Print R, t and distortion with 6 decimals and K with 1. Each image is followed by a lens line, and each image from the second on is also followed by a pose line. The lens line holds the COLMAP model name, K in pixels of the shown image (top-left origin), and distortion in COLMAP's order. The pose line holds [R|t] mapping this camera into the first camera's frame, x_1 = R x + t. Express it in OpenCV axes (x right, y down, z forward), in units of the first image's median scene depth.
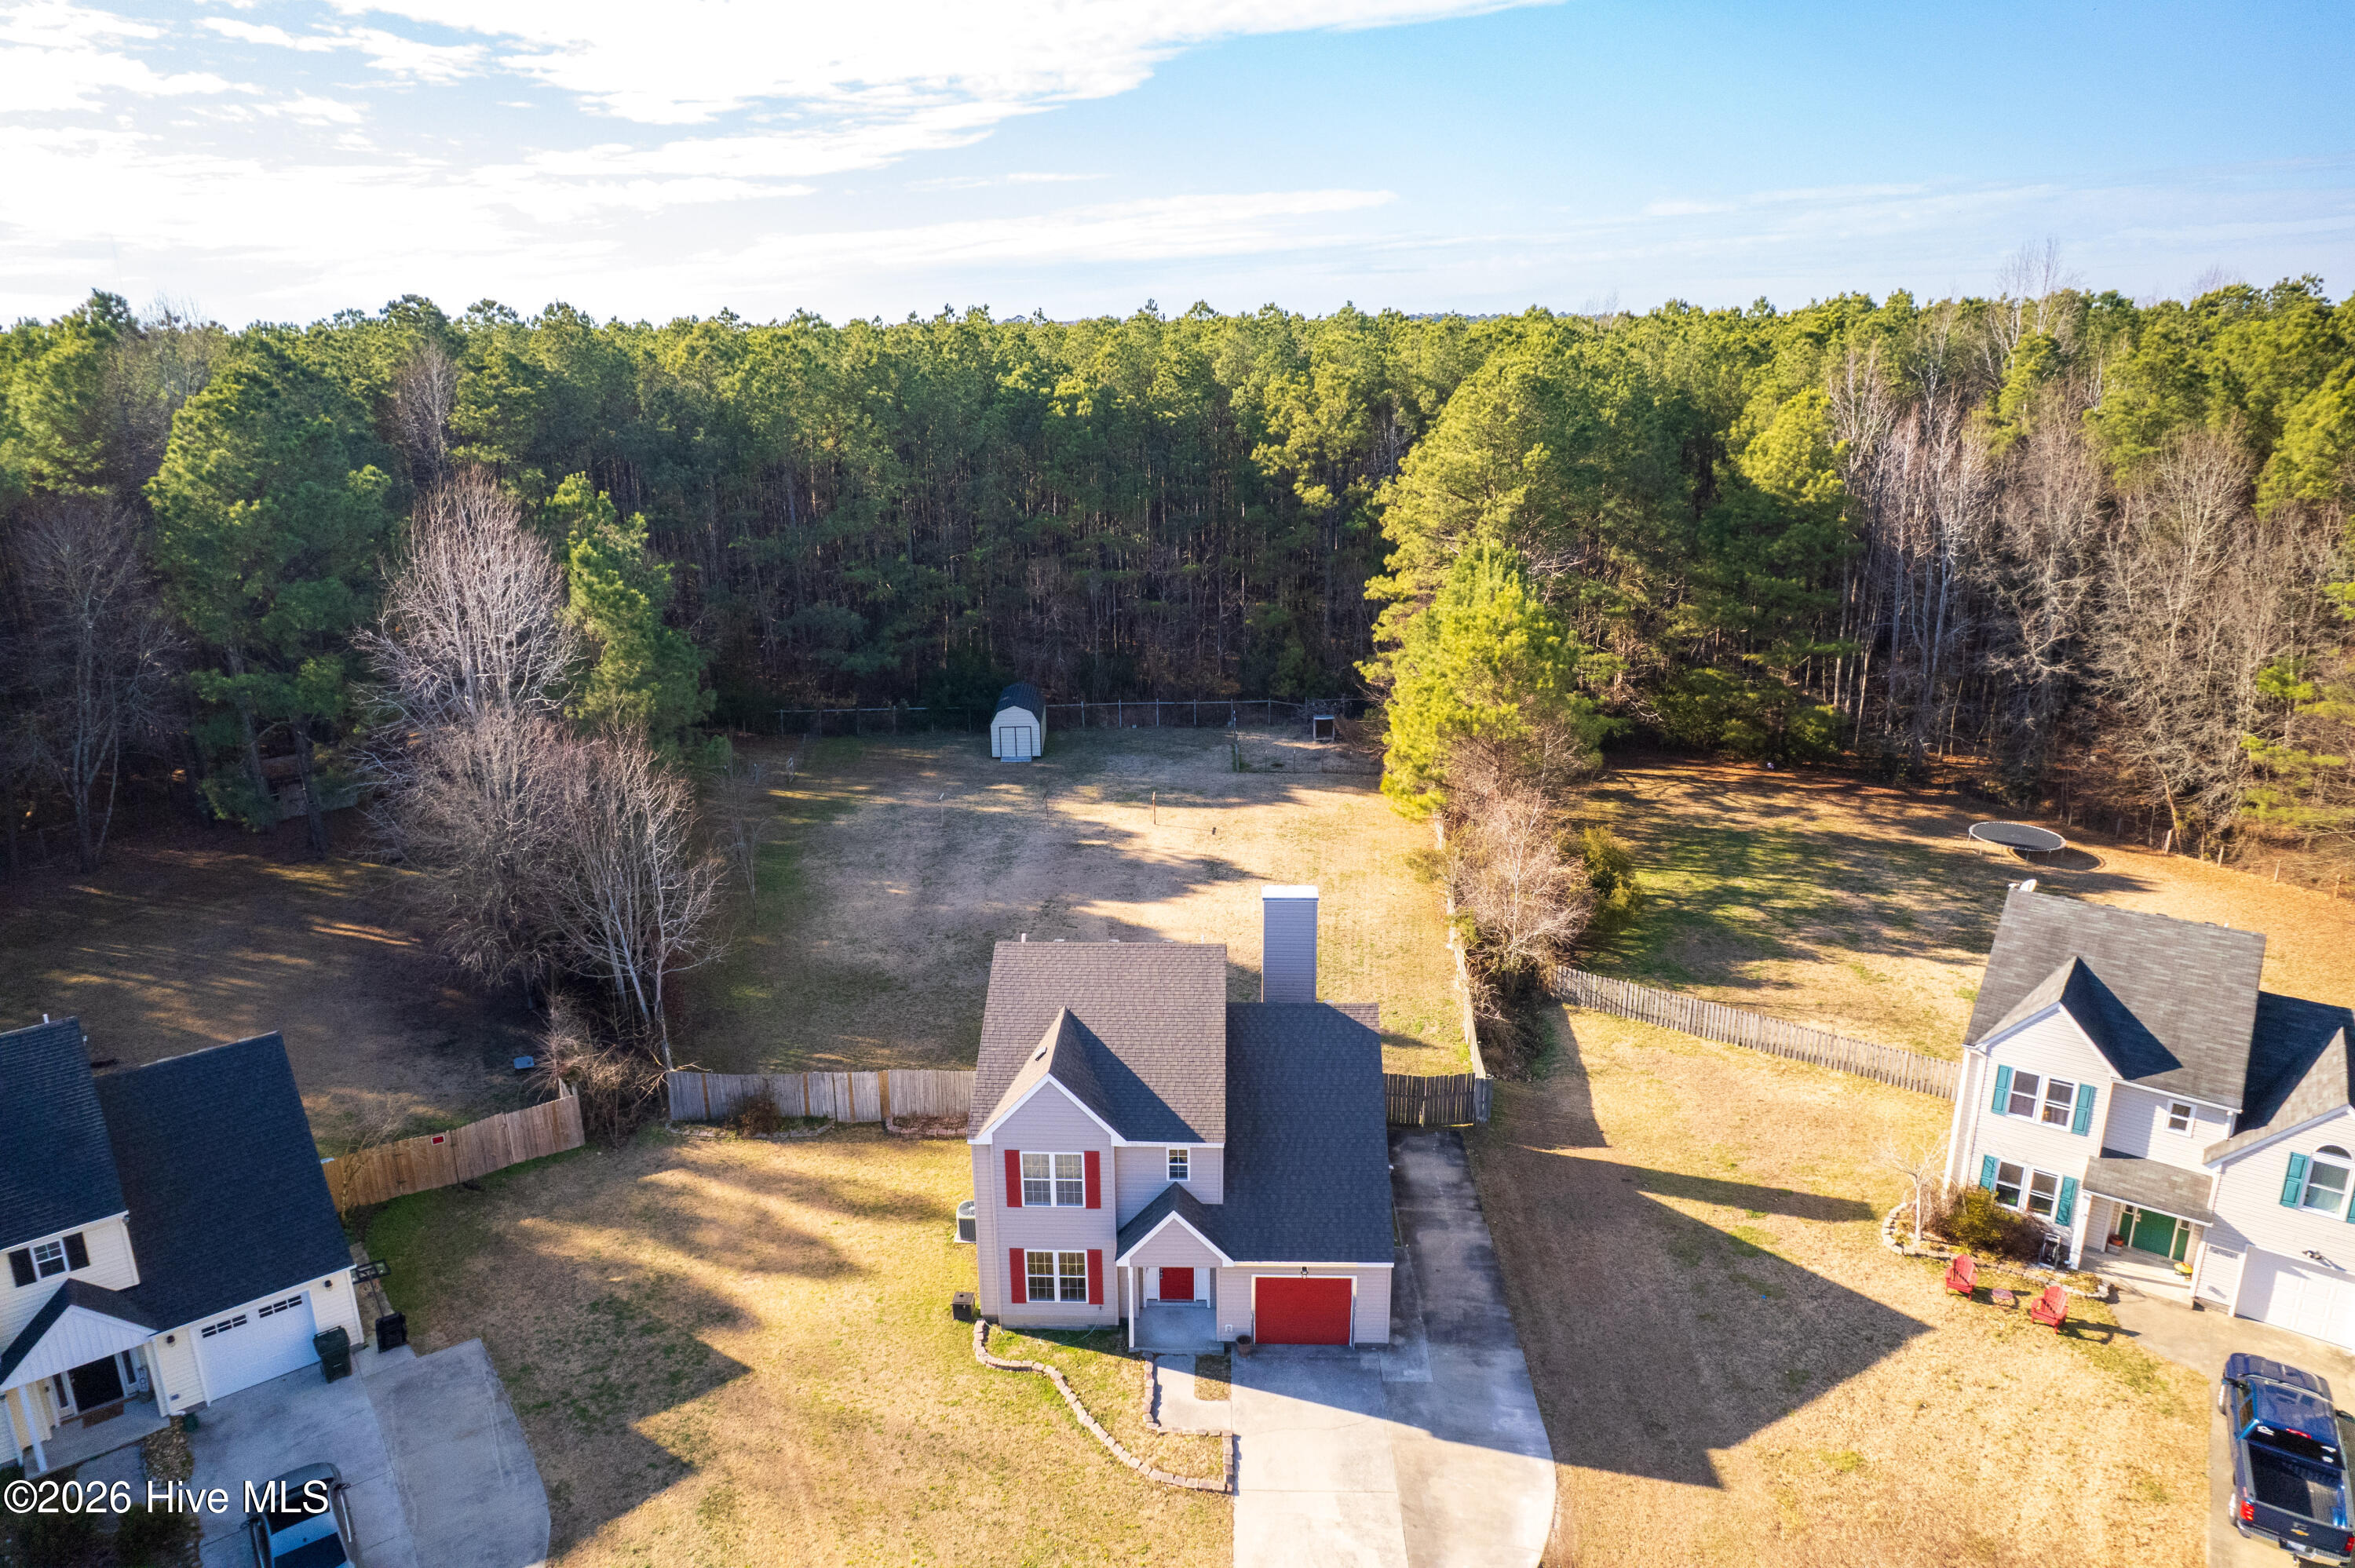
lens RADIAL K [[1503.6, 0, 1180.1], [0, 1503.6, 773.7], [0, 0, 1]] dist [-0.080241, 0.074375]
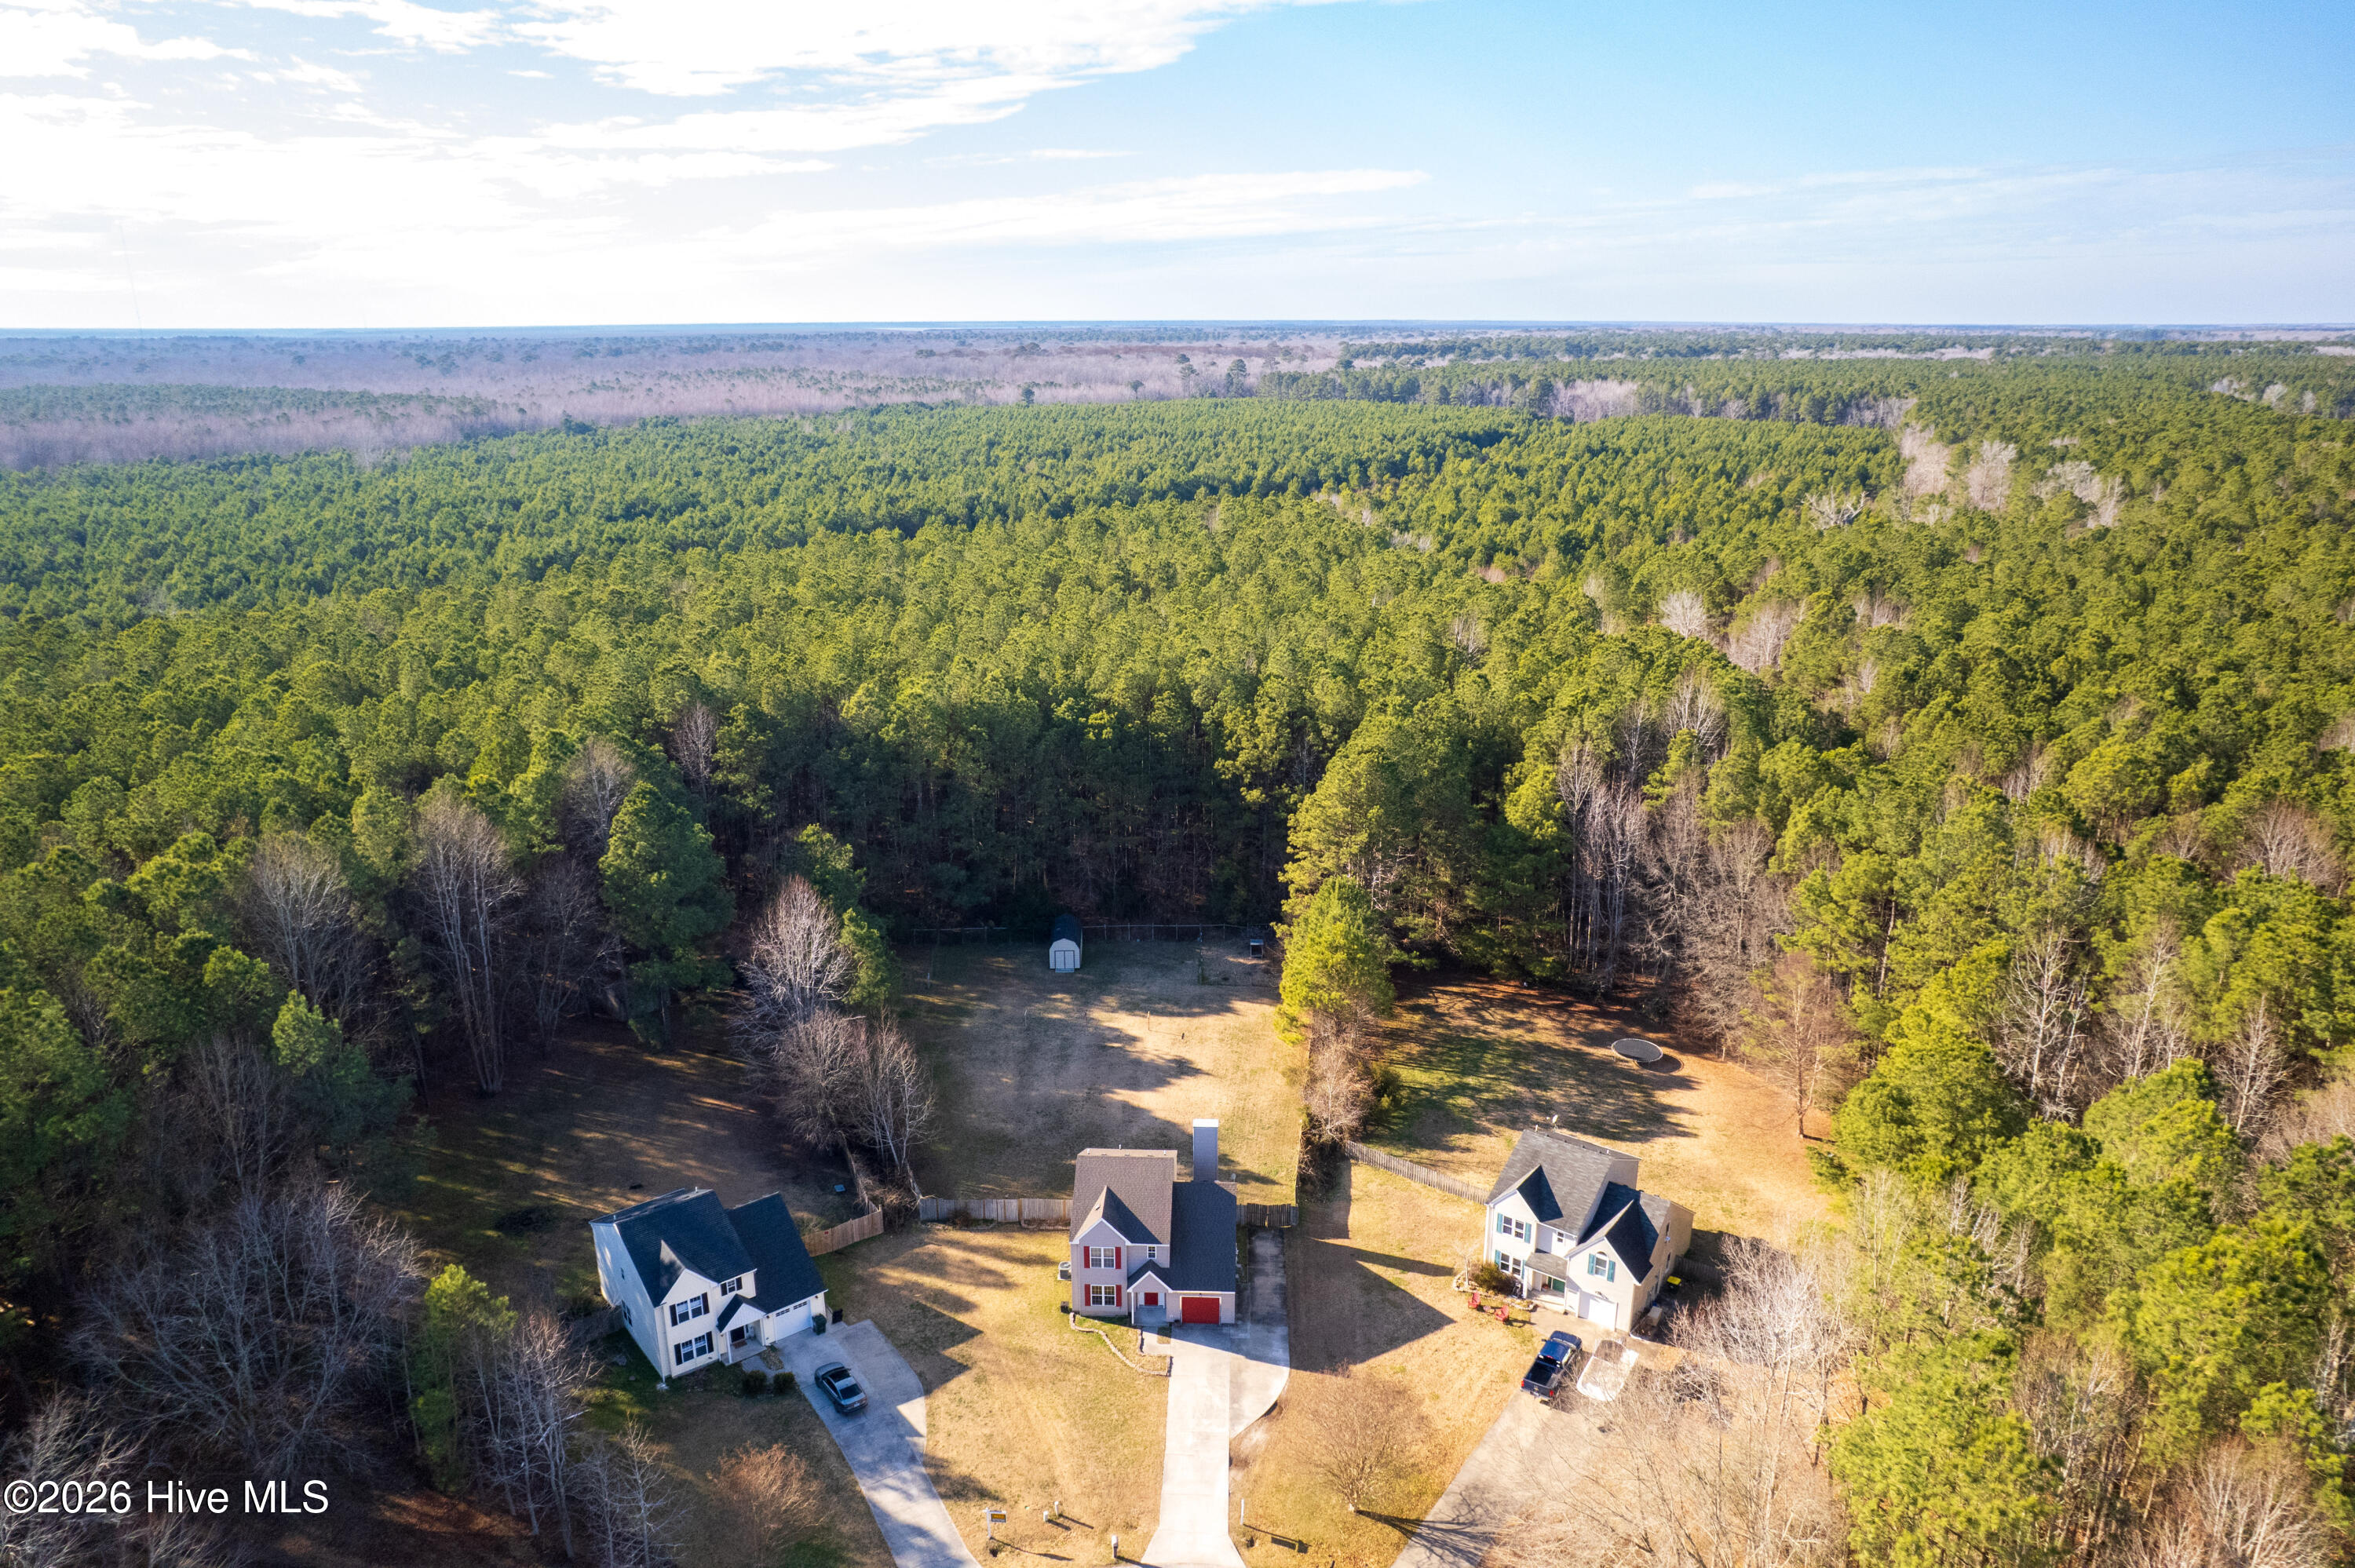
lens RADIAL K [[1517.4, 0, 1177.5], [0, 1517.4, 784.0], [0, 0, 1]] dist [-0.072072, 0.053123]
pose [[0.999939, 0.009134, -0.006244, 0.035496], [-0.009073, 0.999910, 0.009846, -0.388490], [0.006333, -0.009789, 0.999932, -1.076992]]
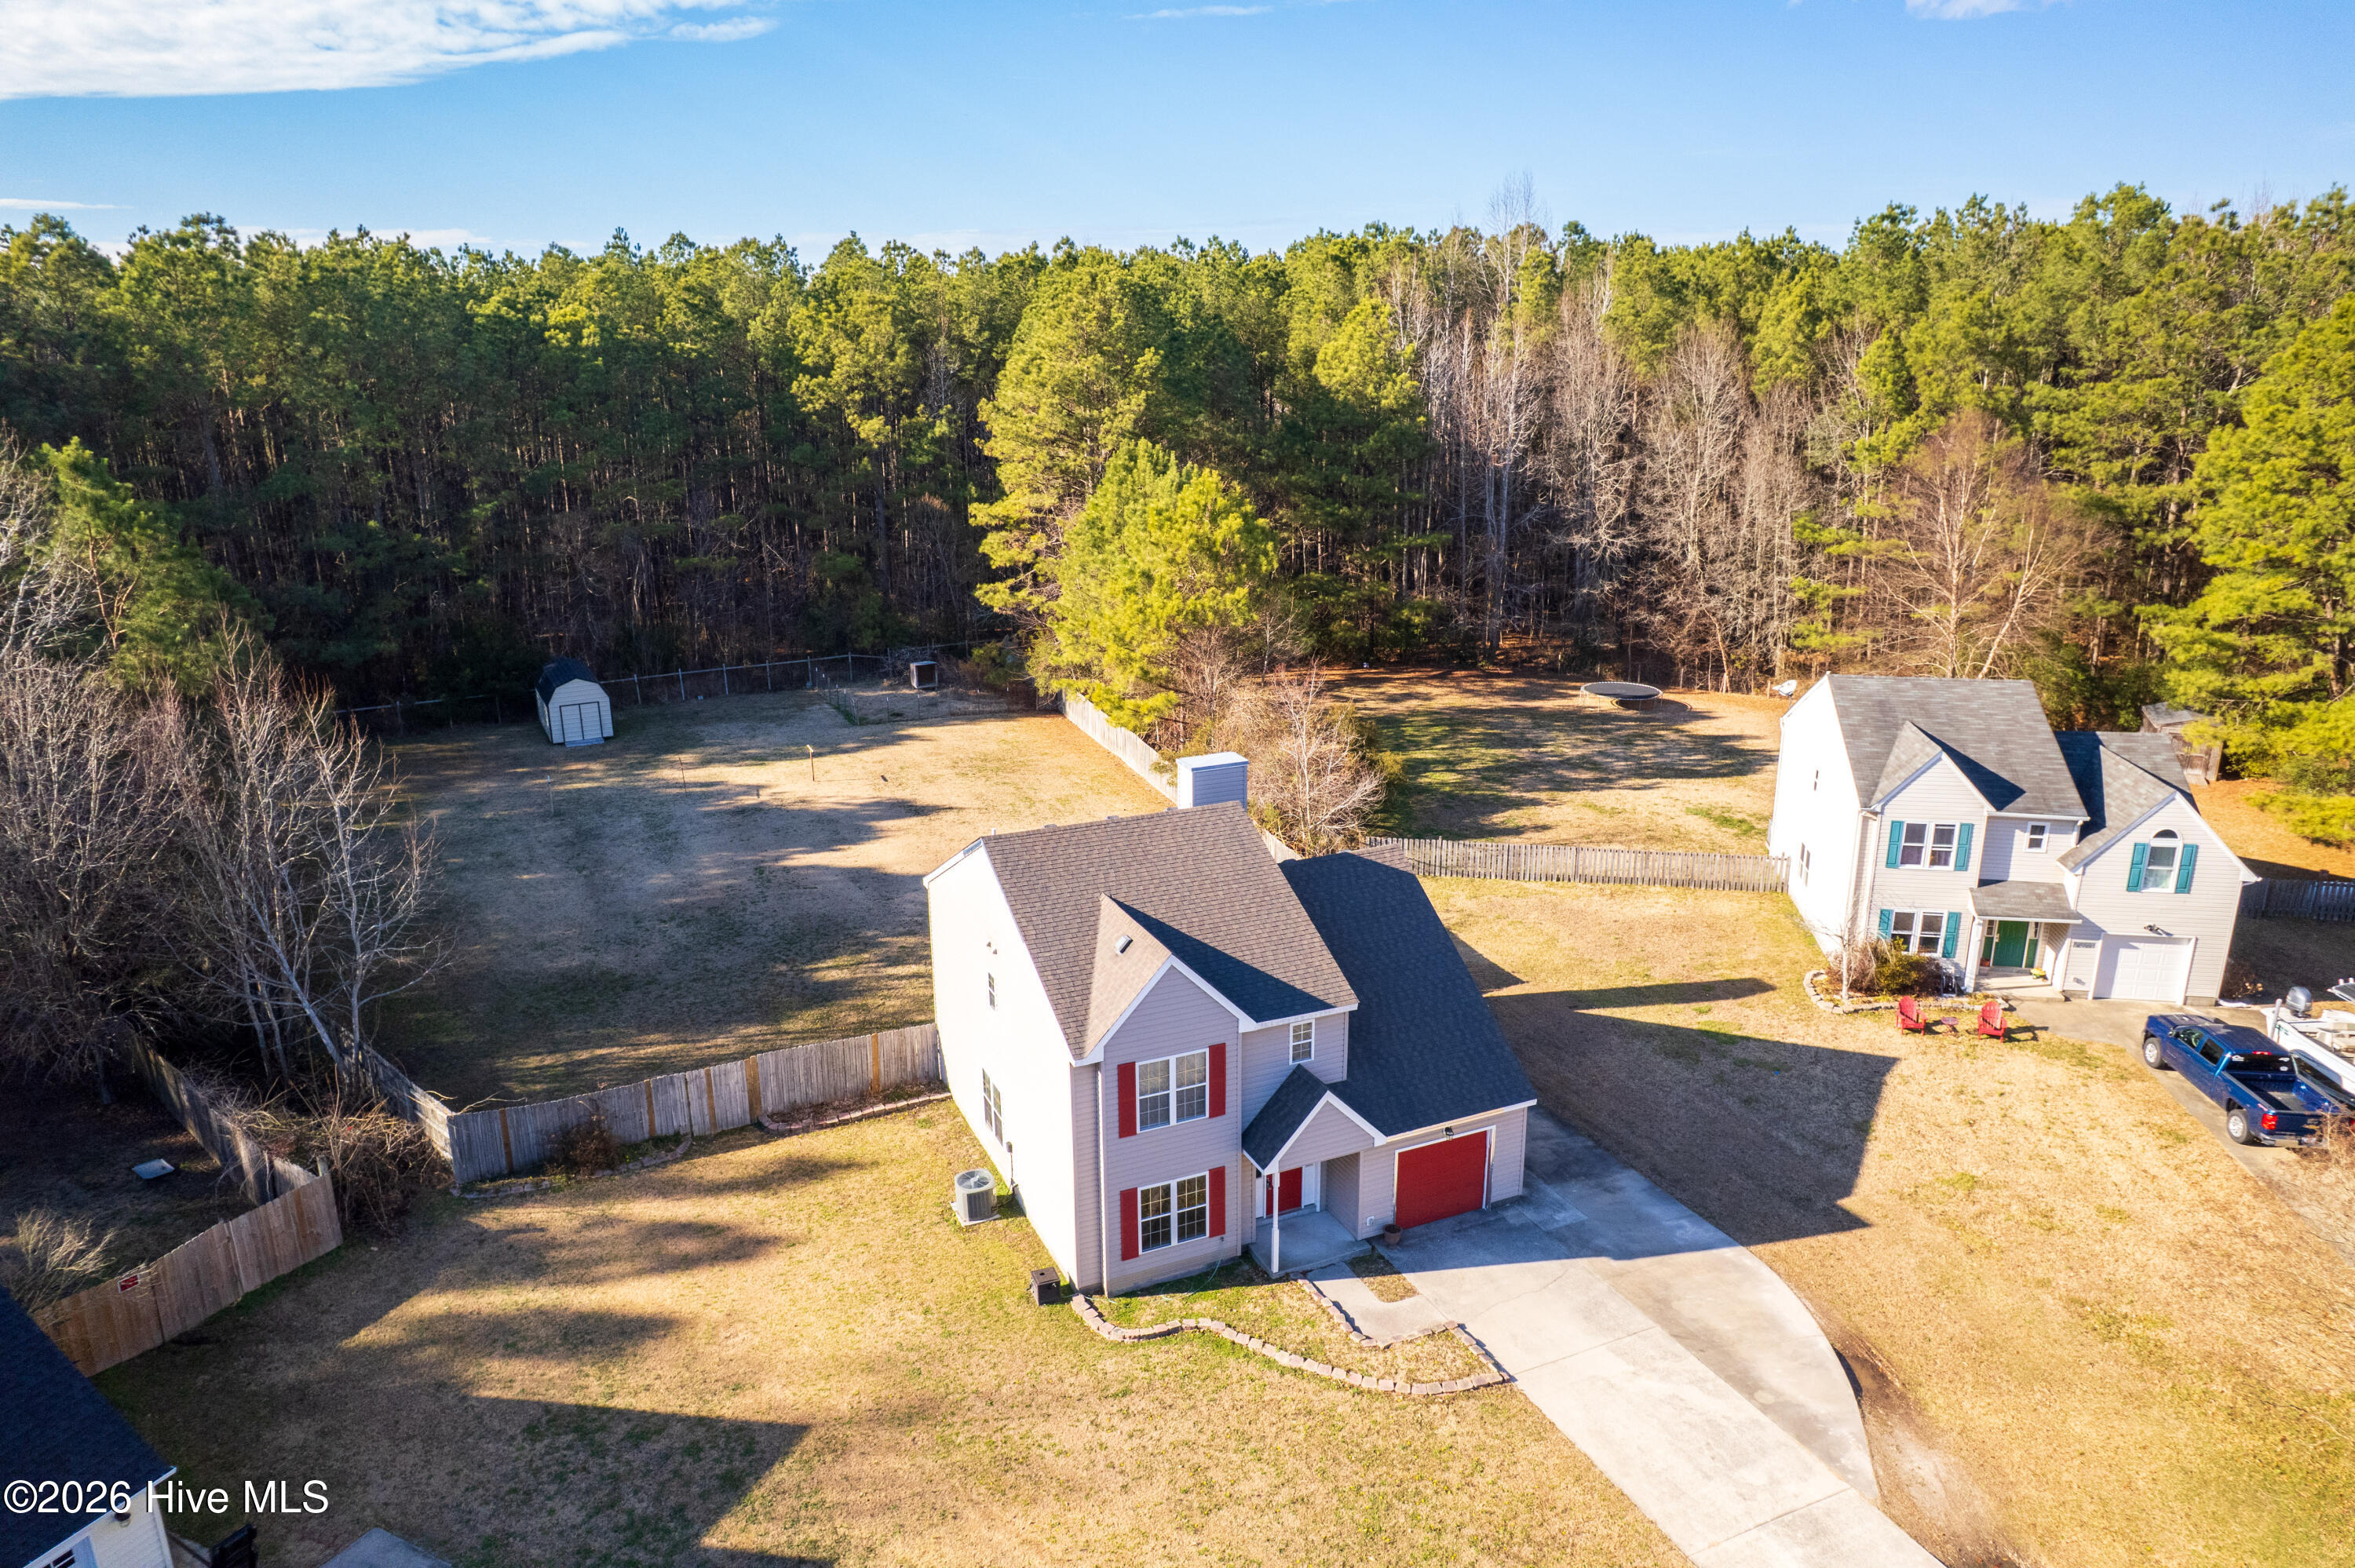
lens RADIAL K [[1503.6, 0, 1180.1], [0, 1503.6, 773.7], [0, 0, 1]] dist [-0.080241, 0.074375]
pose [[0.898069, -0.118694, 0.423537, -0.279656], [0.123812, 0.992184, 0.015522, 0.061684], [-0.422069, 0.038499, 0.905746, 0.177469]]
